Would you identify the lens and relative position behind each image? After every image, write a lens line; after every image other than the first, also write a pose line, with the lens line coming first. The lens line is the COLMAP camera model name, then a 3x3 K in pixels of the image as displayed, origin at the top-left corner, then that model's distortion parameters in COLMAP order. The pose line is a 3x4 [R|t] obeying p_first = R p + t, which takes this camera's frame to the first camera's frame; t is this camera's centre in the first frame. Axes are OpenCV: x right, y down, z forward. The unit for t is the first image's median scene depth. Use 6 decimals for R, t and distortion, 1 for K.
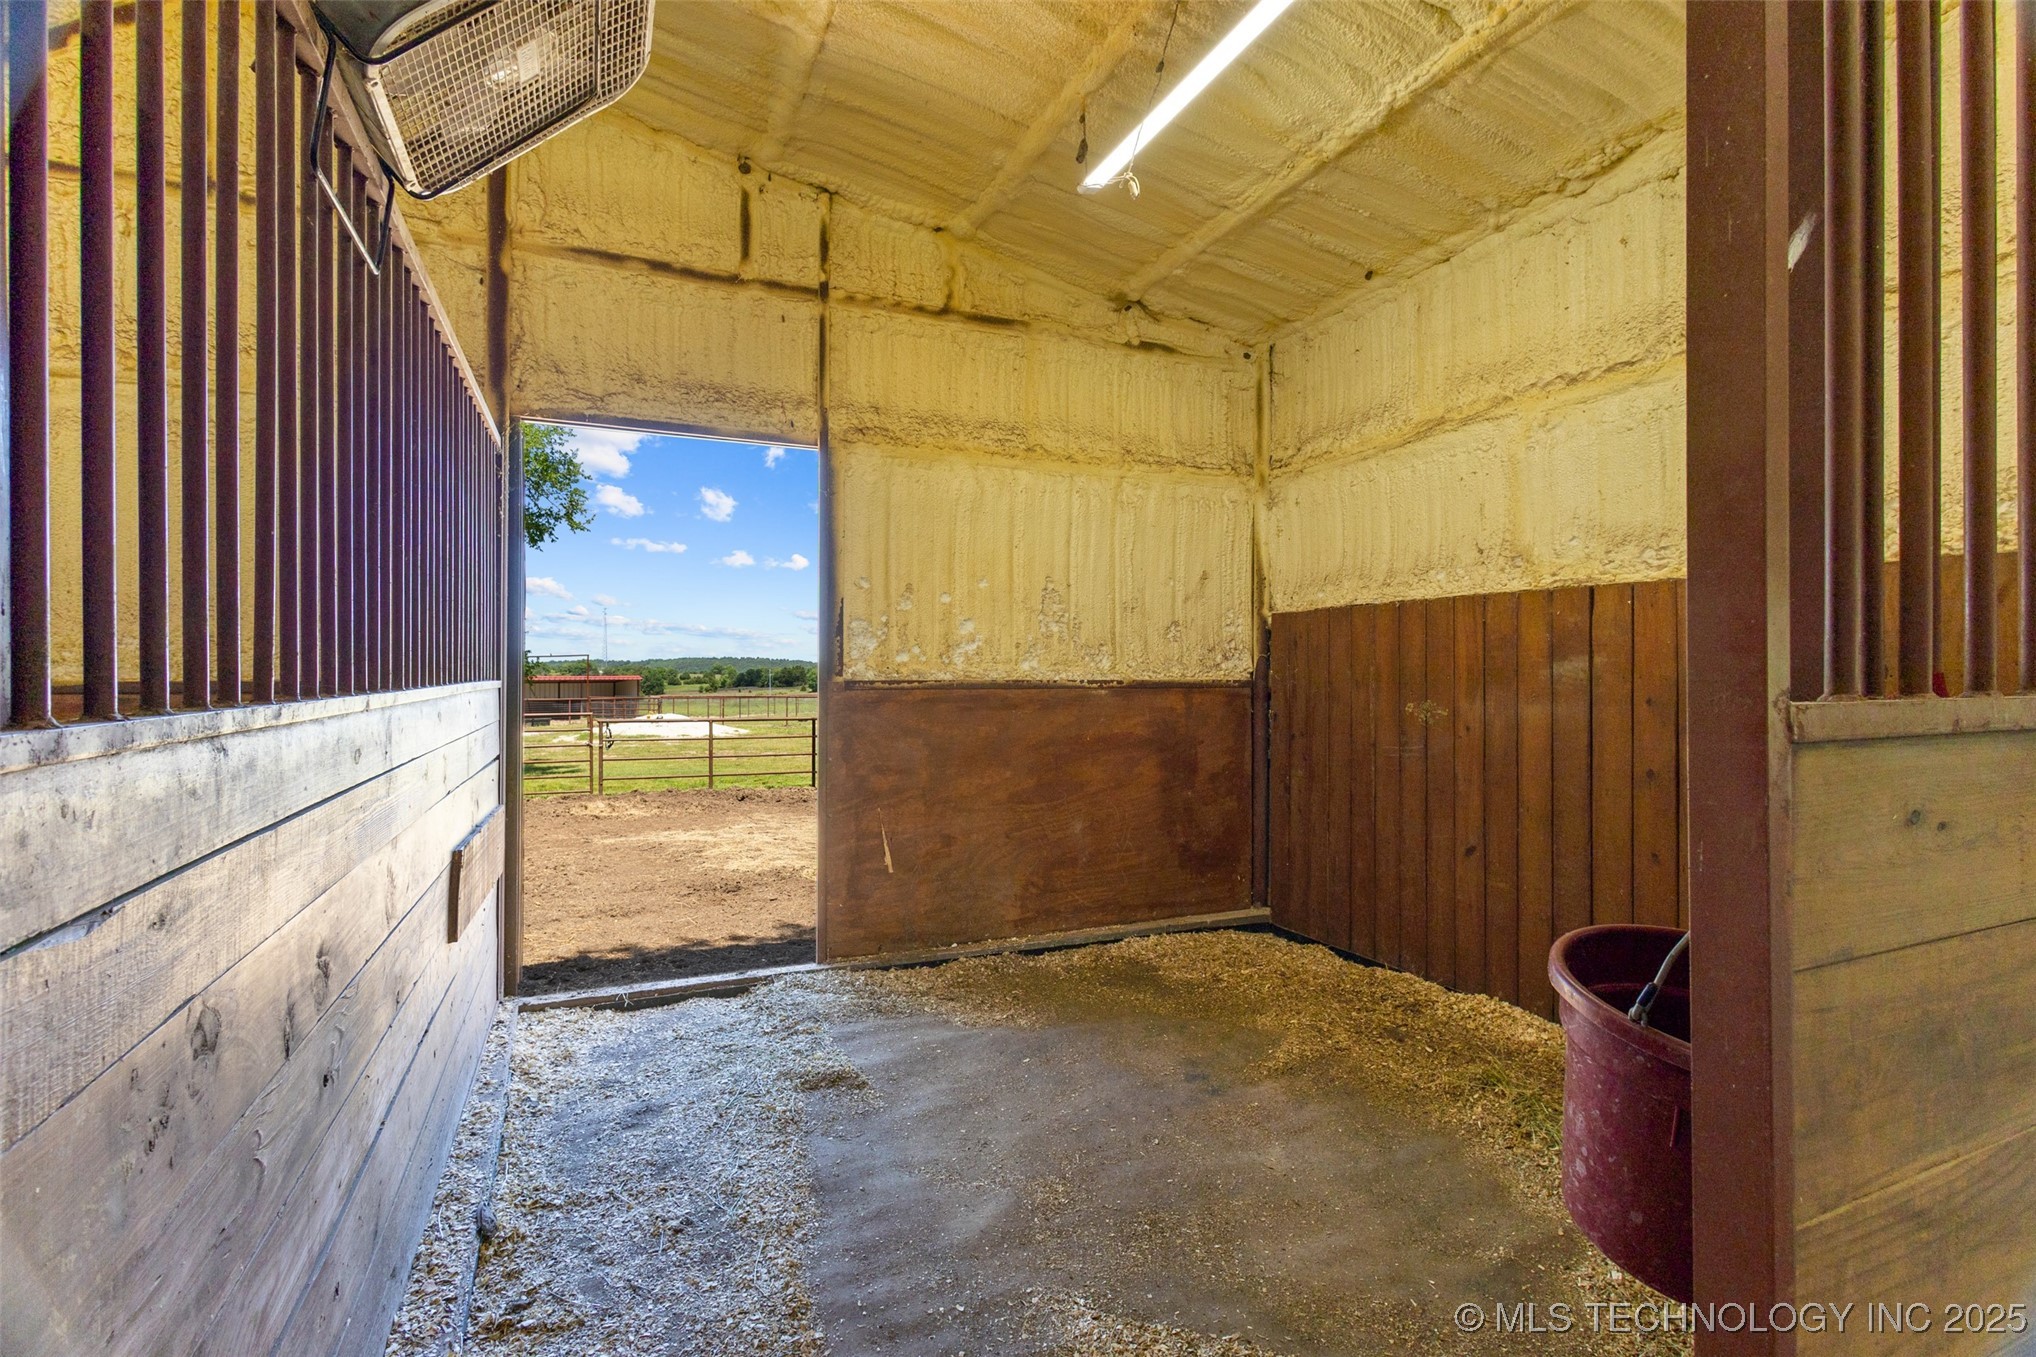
lens RADIAL K [[939.2, 0, 1018.5], [0, 939.2, 674.0], [0, 0, 1]] dist [0.000877, -0.000170]
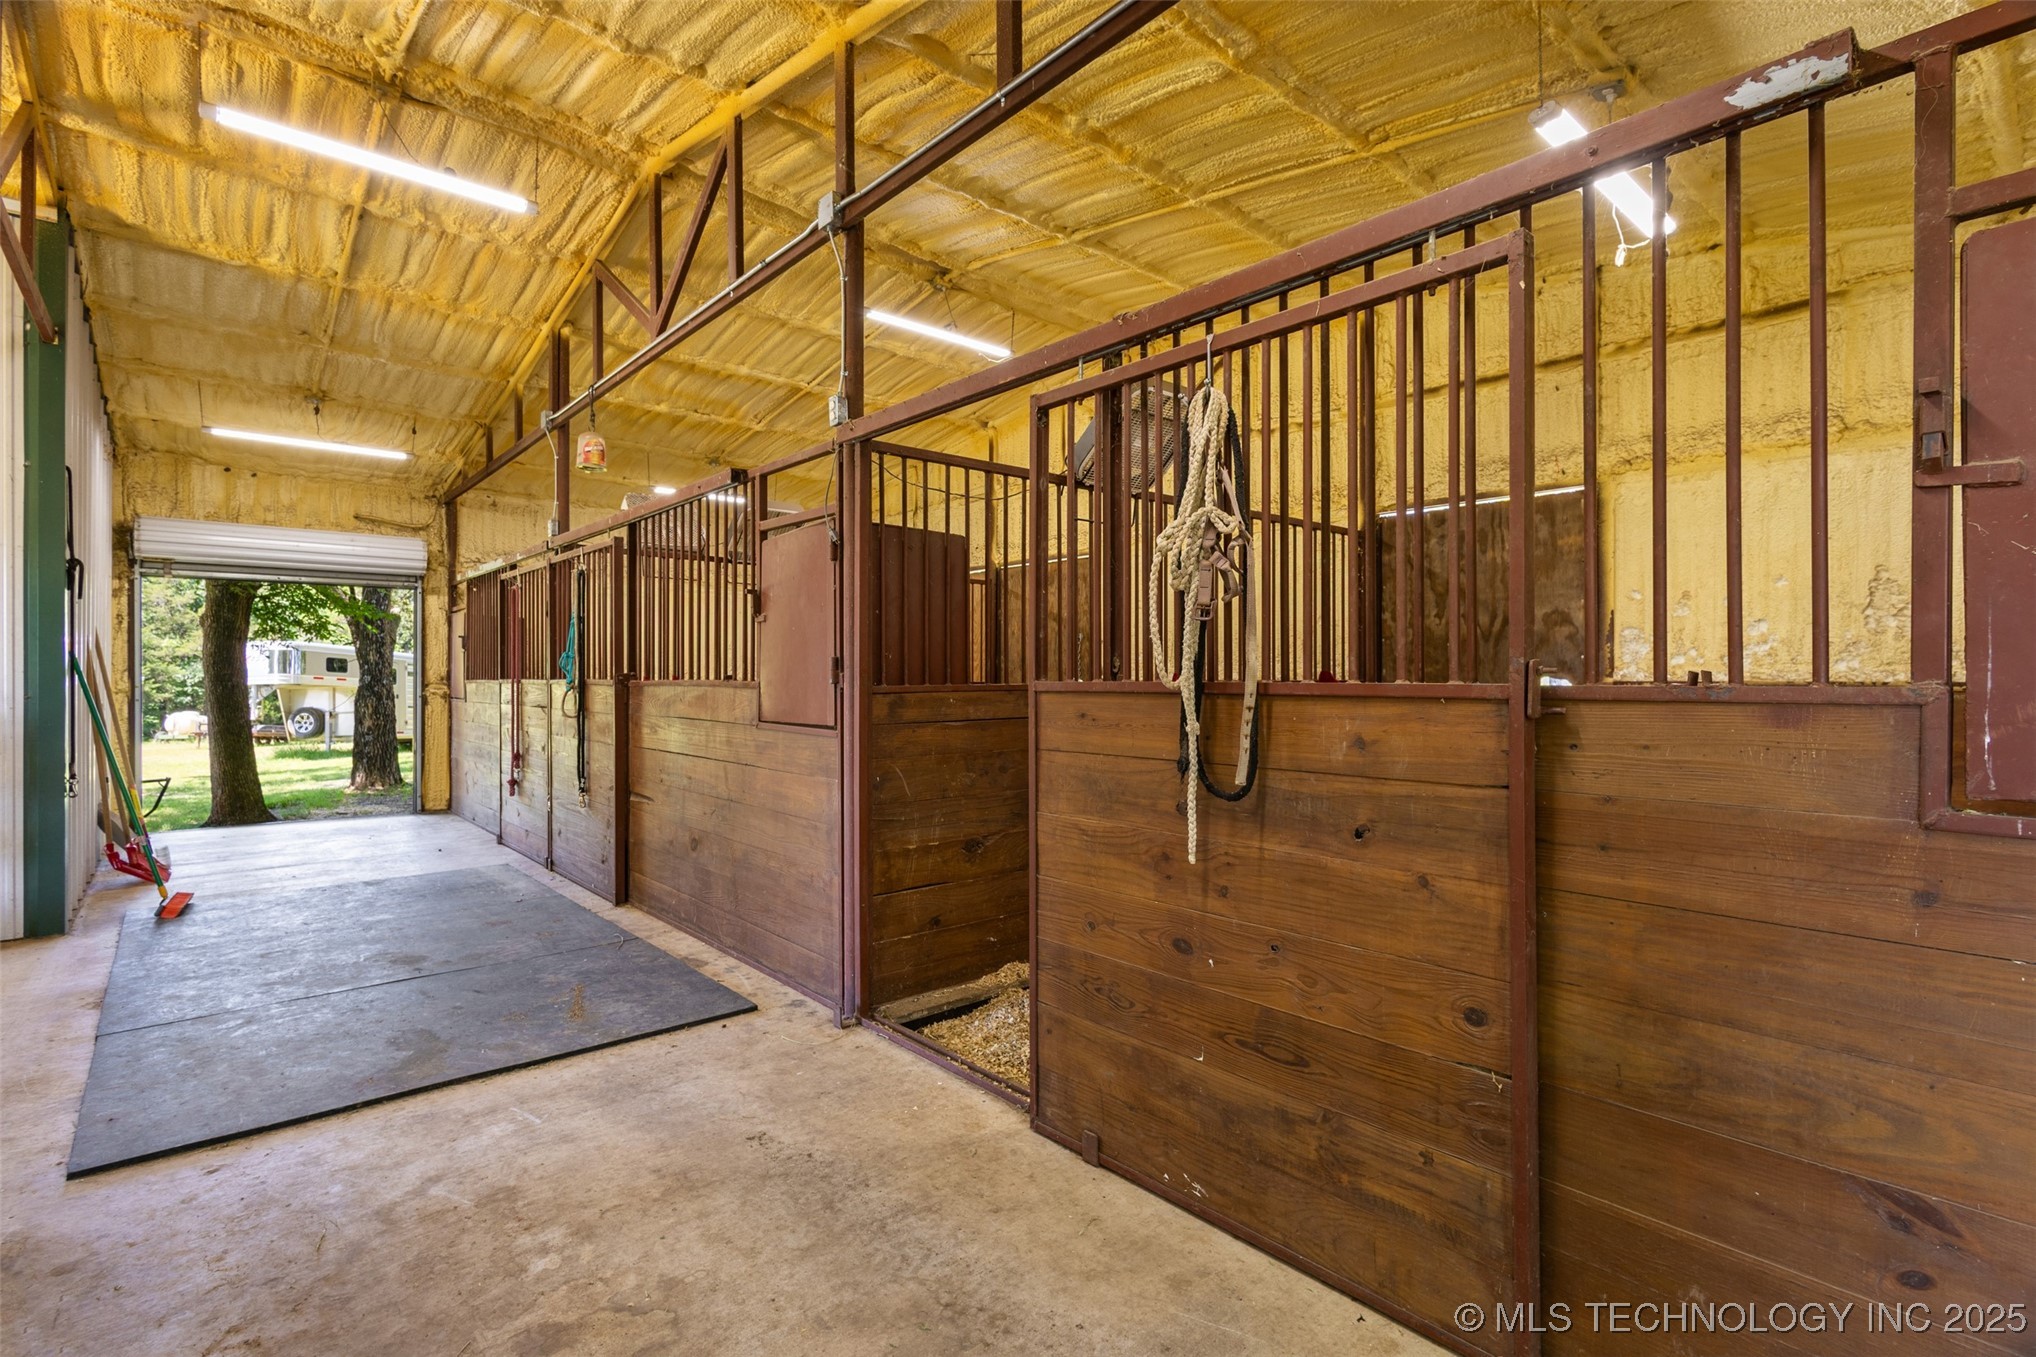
lens RADIAL K [[939.2, 0, 1017.3], [0, 939.2, 678.5], [0, 0, 1]] dist [0.000877, -0.000170]
pose [[0.303638, -0.000210, -0.952787, 0.686186], [0.001305, 0.999999, 0.000195, 0.002118], [0.952786, -0.001302, 0.303639, -0.049819]]
